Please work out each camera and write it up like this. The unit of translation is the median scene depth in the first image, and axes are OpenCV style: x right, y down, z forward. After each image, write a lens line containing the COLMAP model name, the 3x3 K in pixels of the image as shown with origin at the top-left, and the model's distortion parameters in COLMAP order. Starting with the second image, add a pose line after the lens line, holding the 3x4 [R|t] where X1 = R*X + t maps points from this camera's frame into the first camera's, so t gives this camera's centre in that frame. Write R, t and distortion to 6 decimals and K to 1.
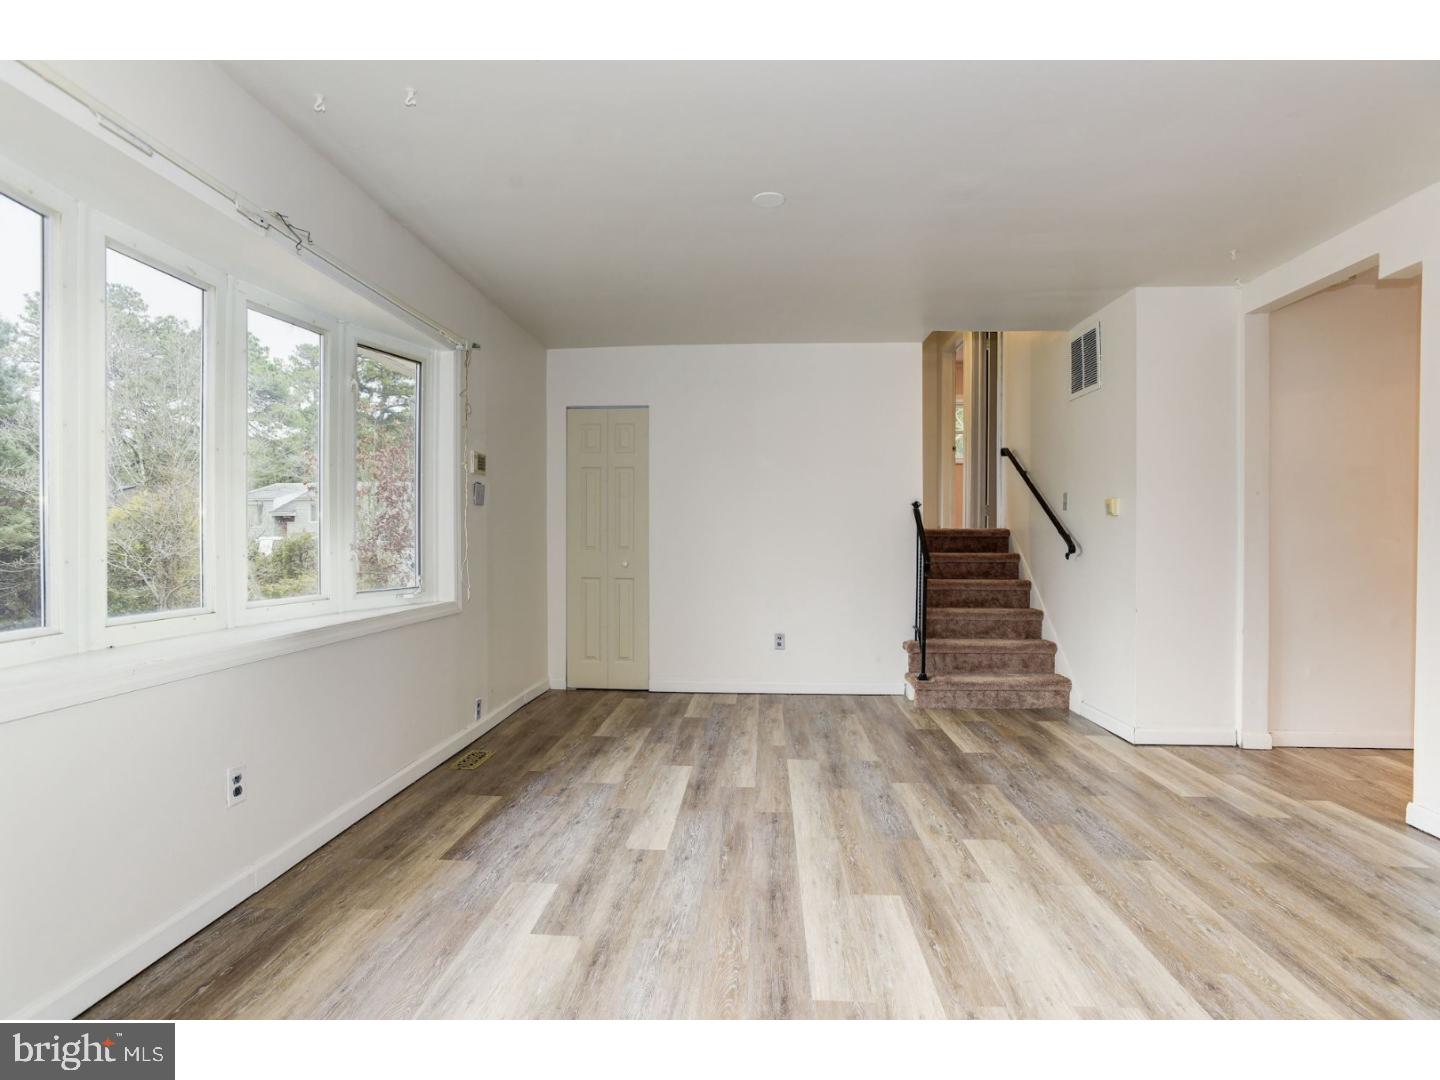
lens RADIAL K [[702.4, 0, 743.3], [0, 702.4, 541.1], [0, 0, 1]] dist [-0.052746, 0.026944]
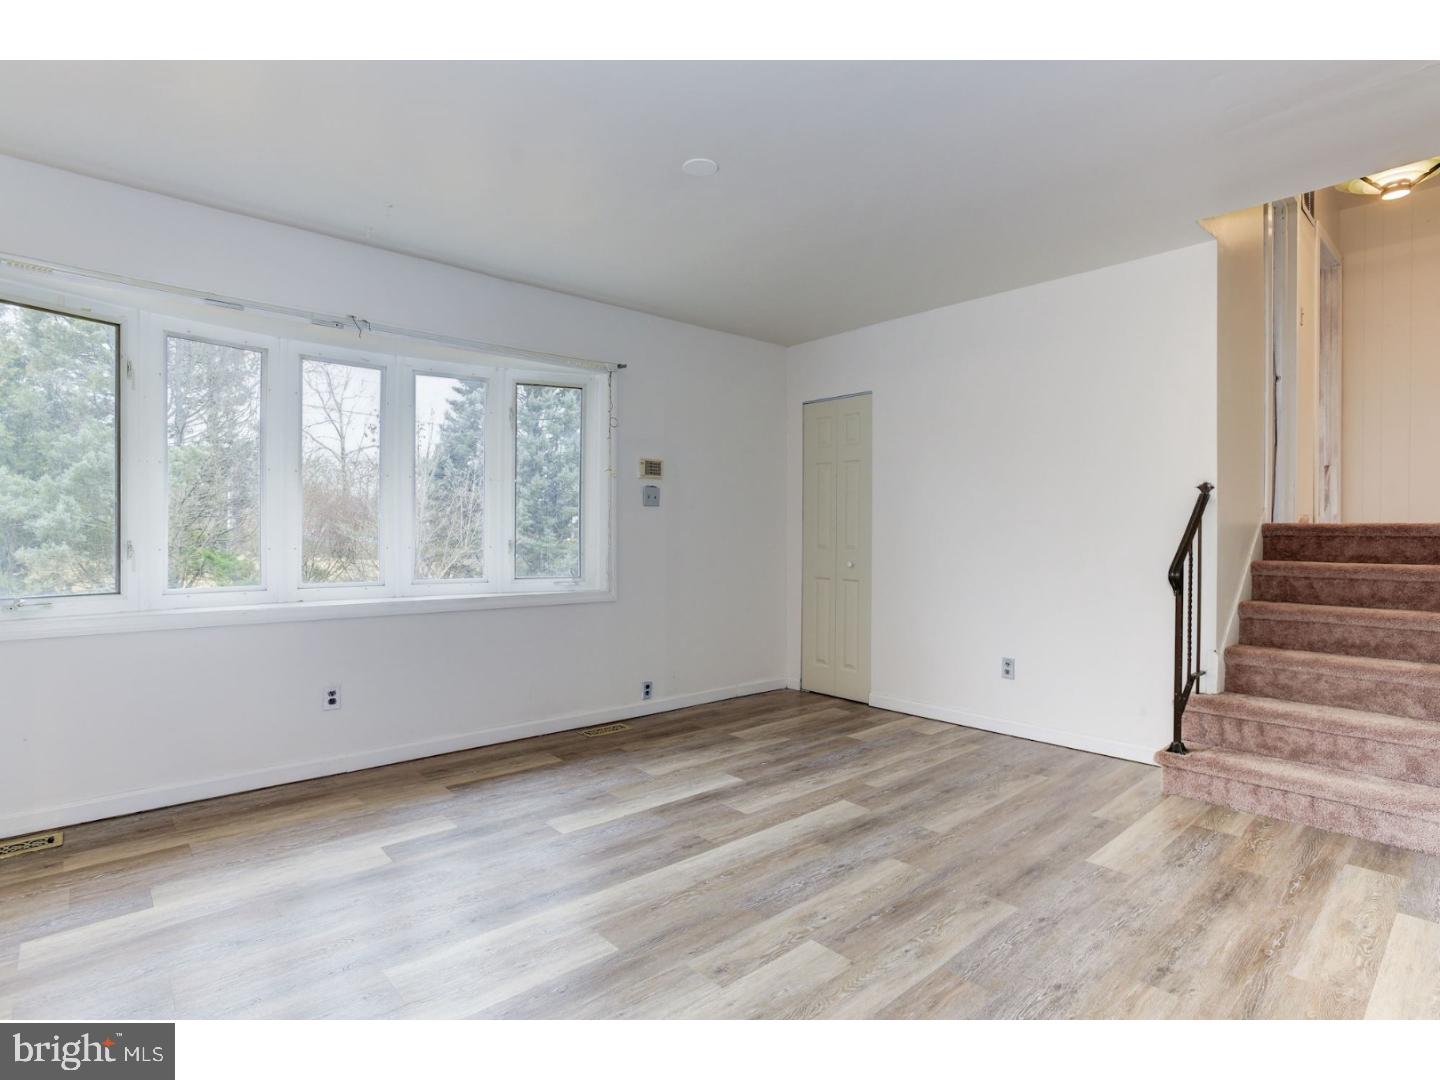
lens RADIAL K [[737.2, 0, 705.7], [0, 737.2, 539.5], [0, 0, 1]] dist [-0.057298, 0.033863]
pose [[0.701040, 0.006050, -0.713096, 0.564495], [-0.006489, 0.999977, 0.002105, -0.001857], [0.713092, 0.003152, 0.701063, 0.262610]]
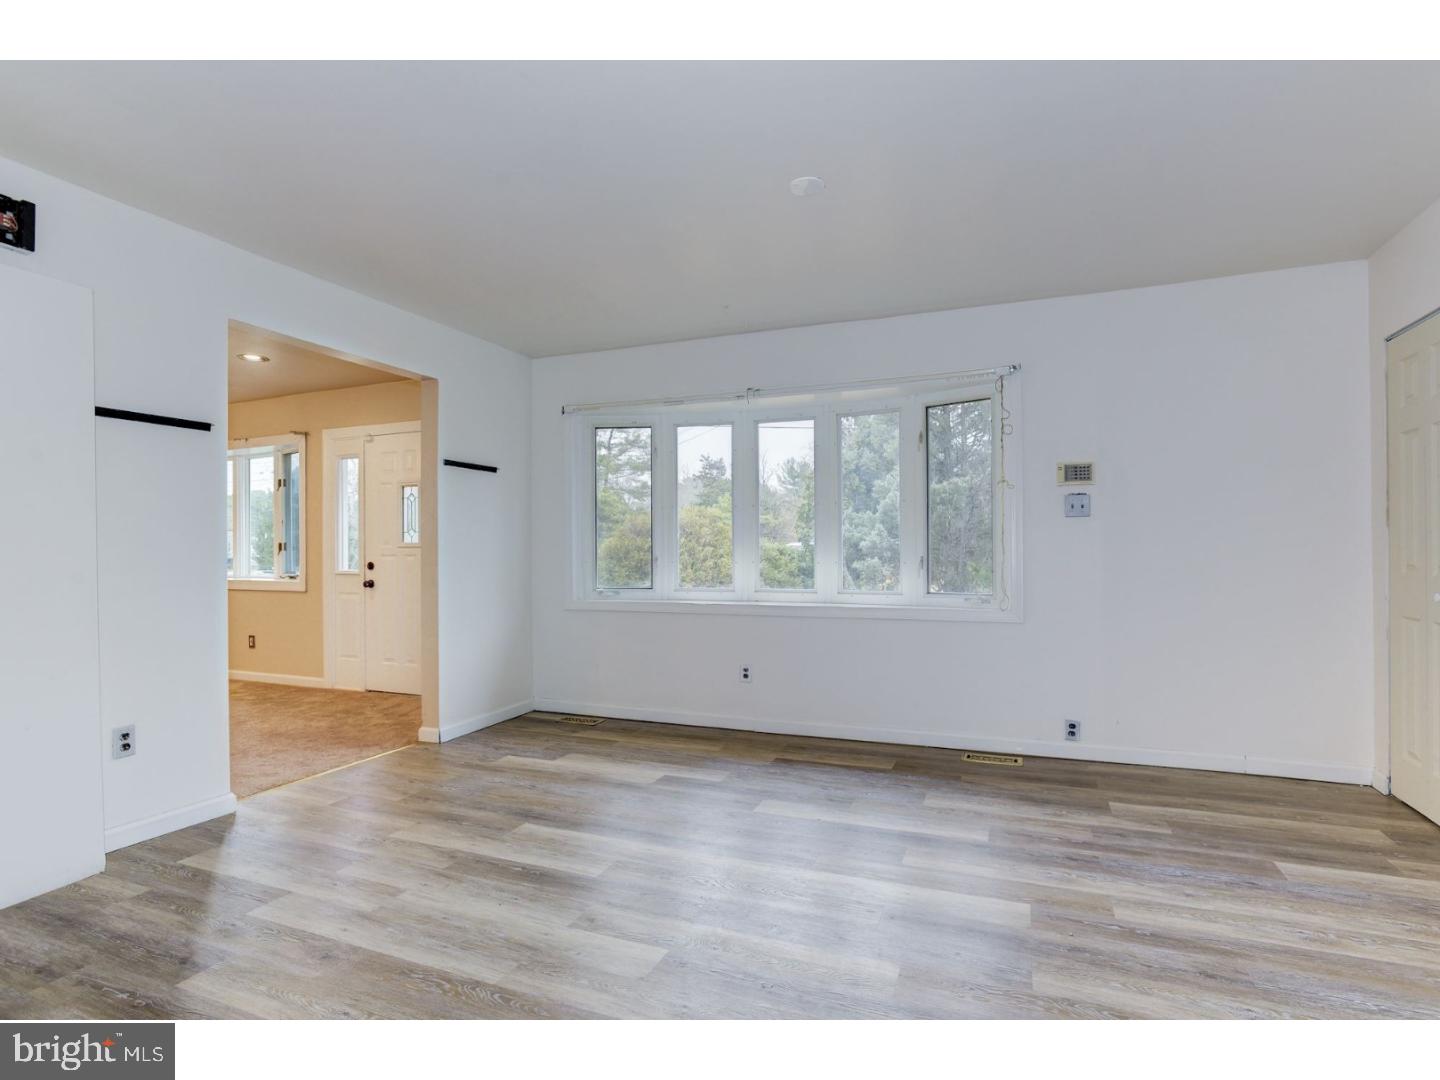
lens RADIAL K [[702.4, 0, 743.3], [0, 702.4, 541.1], [0, 0, 1]] dist [-0.052746, 0.026944]
pose [[-0.306716, -0.012775, -0.951715, 0.726748], [0.001349, 0.999903, -0.013856, -0.006235], [0.951800, -0.005534, -0.306669, 0.936128]]
